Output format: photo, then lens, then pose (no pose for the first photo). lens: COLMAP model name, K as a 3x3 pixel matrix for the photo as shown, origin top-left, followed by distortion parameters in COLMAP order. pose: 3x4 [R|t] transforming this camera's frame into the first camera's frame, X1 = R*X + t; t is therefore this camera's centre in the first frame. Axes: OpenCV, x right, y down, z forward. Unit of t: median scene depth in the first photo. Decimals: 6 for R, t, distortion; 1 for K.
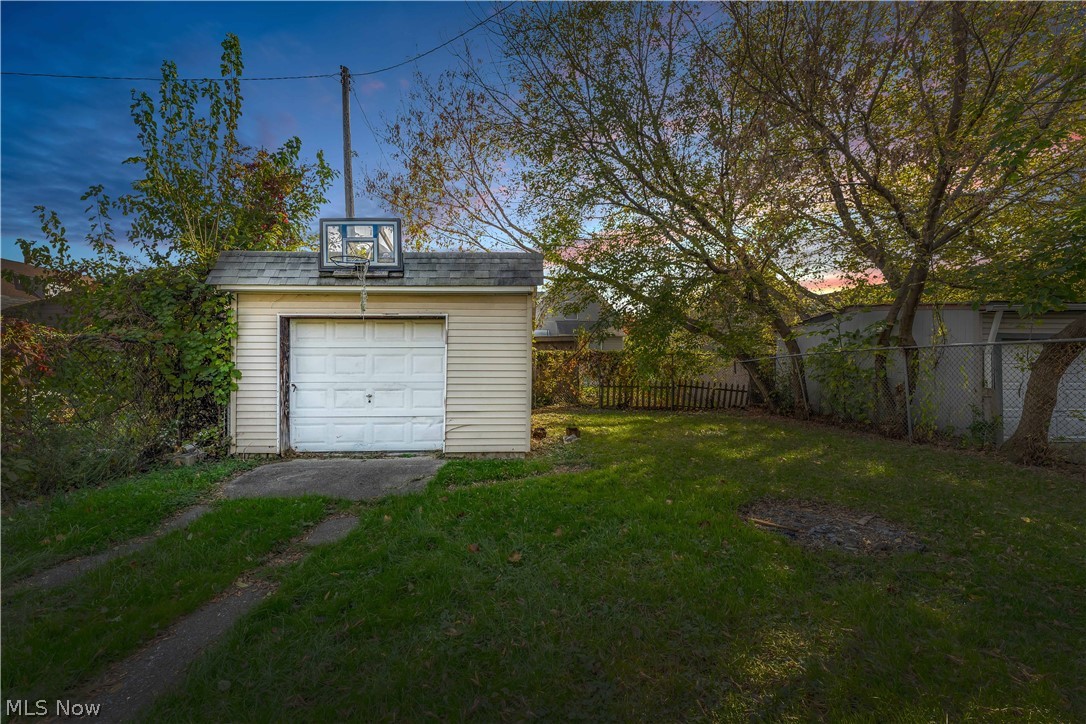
lens RADIAL K [[444.7, 0, 543.0], [0, 444.7, 362.0], [0, 0, 1]] dist [-0.000038, -0.000001]
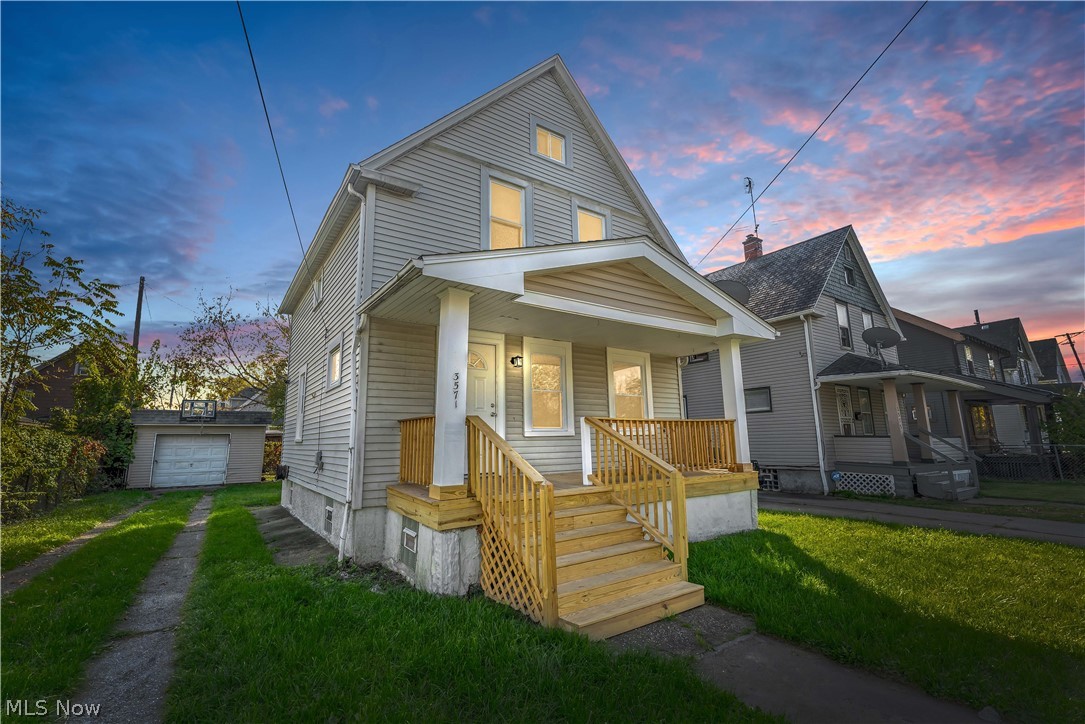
lens RADIAL K [[471.3, 0, 542.5], [0, 471.3, 362.0], [0, 0, 1]] dist [-0.000067, 0.000061]
pose [[0.845091, 0.074797, 0.529364, -0.157121], [0.018590, 0.985455, -0.168919, -0.009549], [-0.534298, 0.152593, 0.831409, -2.538579]]
